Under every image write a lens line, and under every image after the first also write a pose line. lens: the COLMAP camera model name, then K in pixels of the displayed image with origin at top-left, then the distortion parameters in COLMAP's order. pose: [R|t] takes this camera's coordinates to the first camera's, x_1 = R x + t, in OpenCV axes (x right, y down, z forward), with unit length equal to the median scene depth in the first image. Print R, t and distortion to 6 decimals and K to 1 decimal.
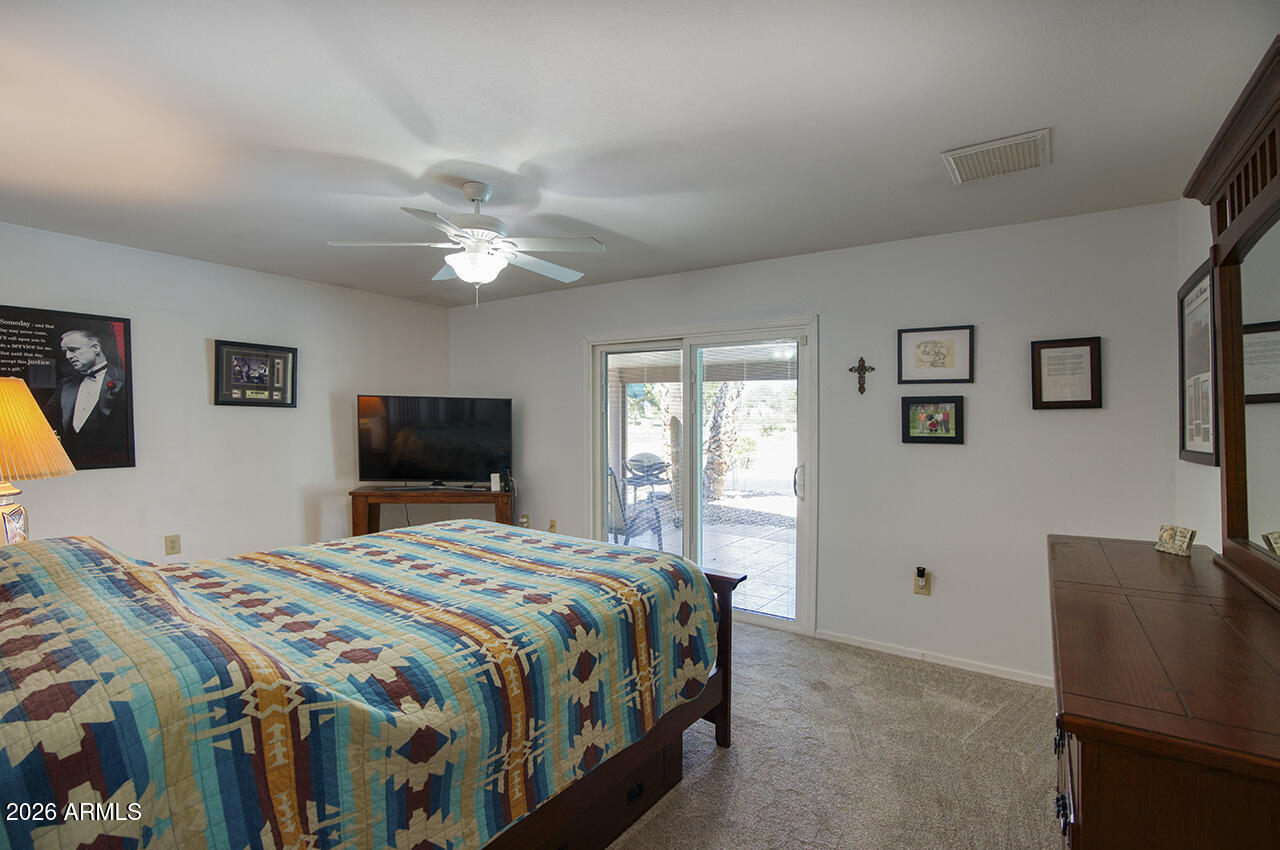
lens RADIAL K [[589.8, 0, 637.2], [0, 589.8, 427.6], [0, 0, 1]] dist [-0.076927, 0.032016]
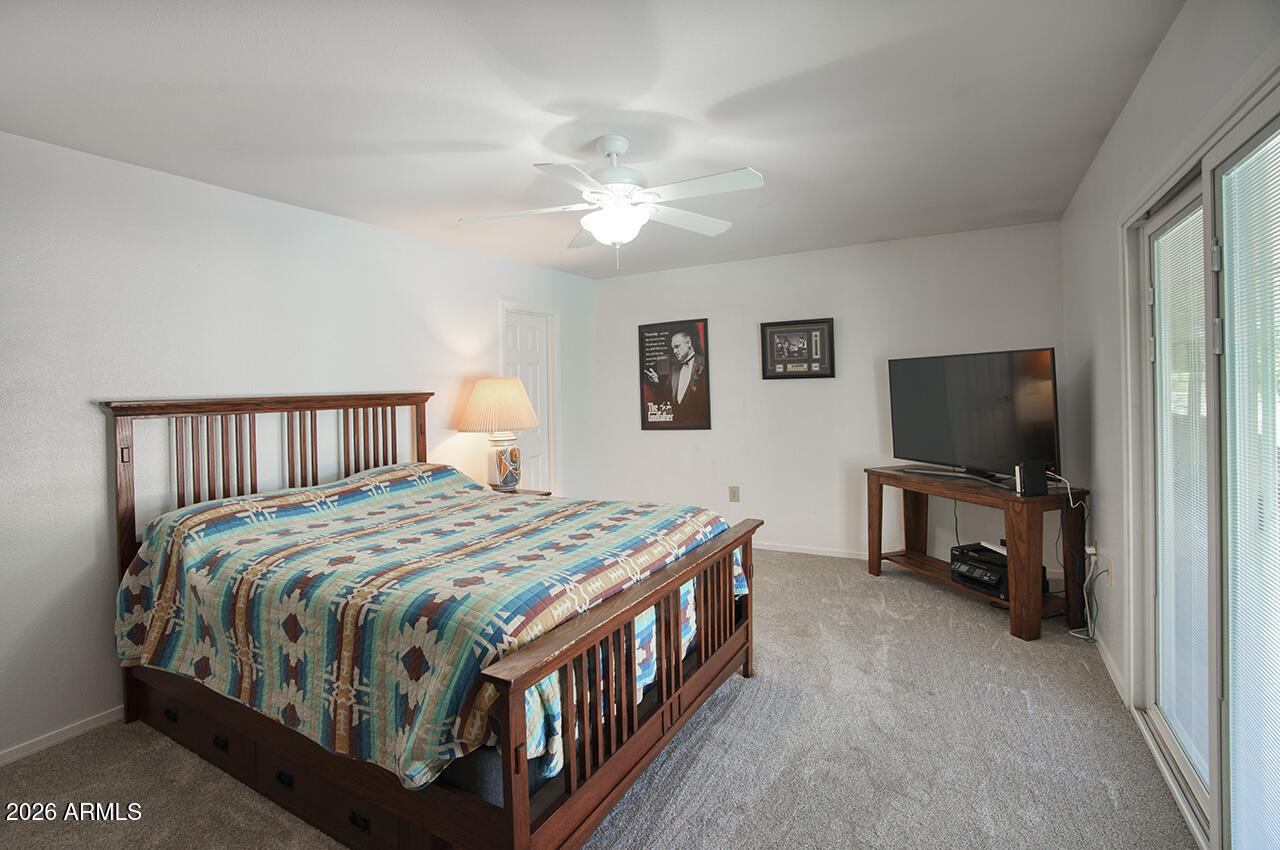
lens RADIAL K [[595.2, 0, 637.8], [0, 595.2, 394.4], [0, 0, 1]] dist [-0.031441, 0.000053]
pose [[0.103216, -0.010796, -0.994600, 0.489871], [0.016860, 0.999816, -0.009103, -0.002792], [0.994516, -0.015830, 0.103379, 0.702601]]
